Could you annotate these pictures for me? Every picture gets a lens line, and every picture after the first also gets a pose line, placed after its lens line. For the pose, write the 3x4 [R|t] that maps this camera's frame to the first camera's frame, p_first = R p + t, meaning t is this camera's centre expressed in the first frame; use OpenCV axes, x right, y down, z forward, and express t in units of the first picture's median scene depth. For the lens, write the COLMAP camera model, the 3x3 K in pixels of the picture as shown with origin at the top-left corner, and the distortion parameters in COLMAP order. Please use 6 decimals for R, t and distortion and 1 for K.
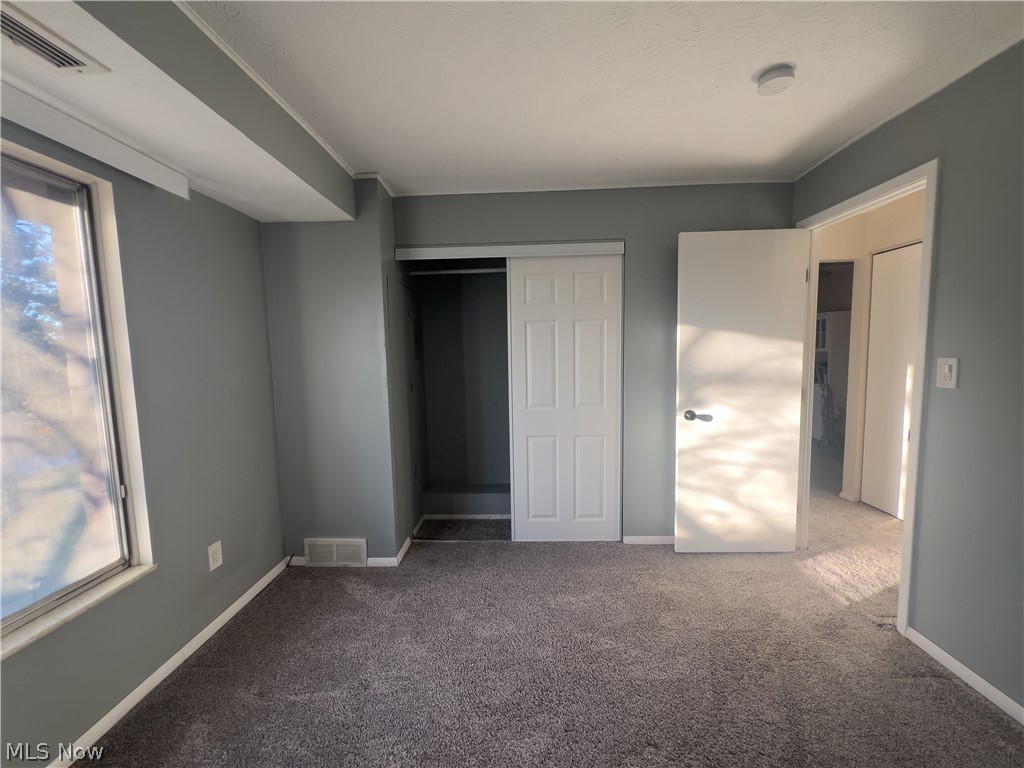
lens RADIAL K [[409.0, 0, 511.4], [0, 409.0, 383.4], [0, 0, 1]] dist [-0.003916, 0.000648]
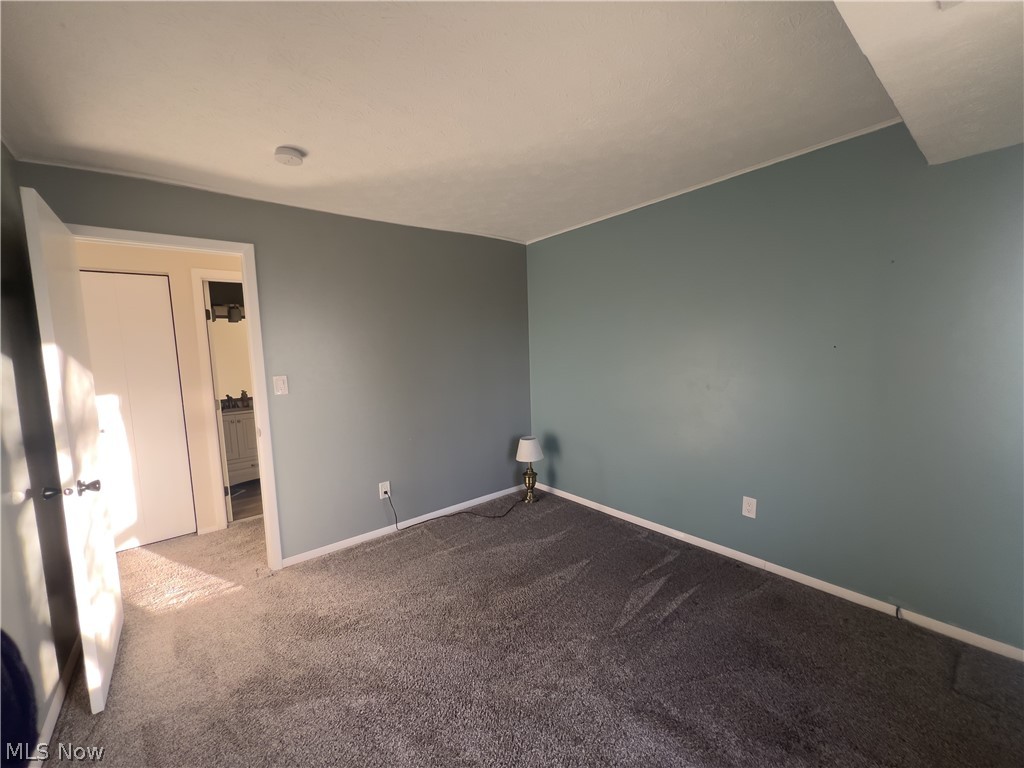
lens RADIAL K [[409.0, 0, 510.9], [0, 409.0, 387.9], [0, 0, 1]] dist [-0.003916, 0.000648]
pose [[-0.660380, -0.027638, 0.750423, -0.569895], [0.108752, 0.985267, 0.131991, -0.101917], [-0.743015, 0.168774, -0.647645, 1.085296]]
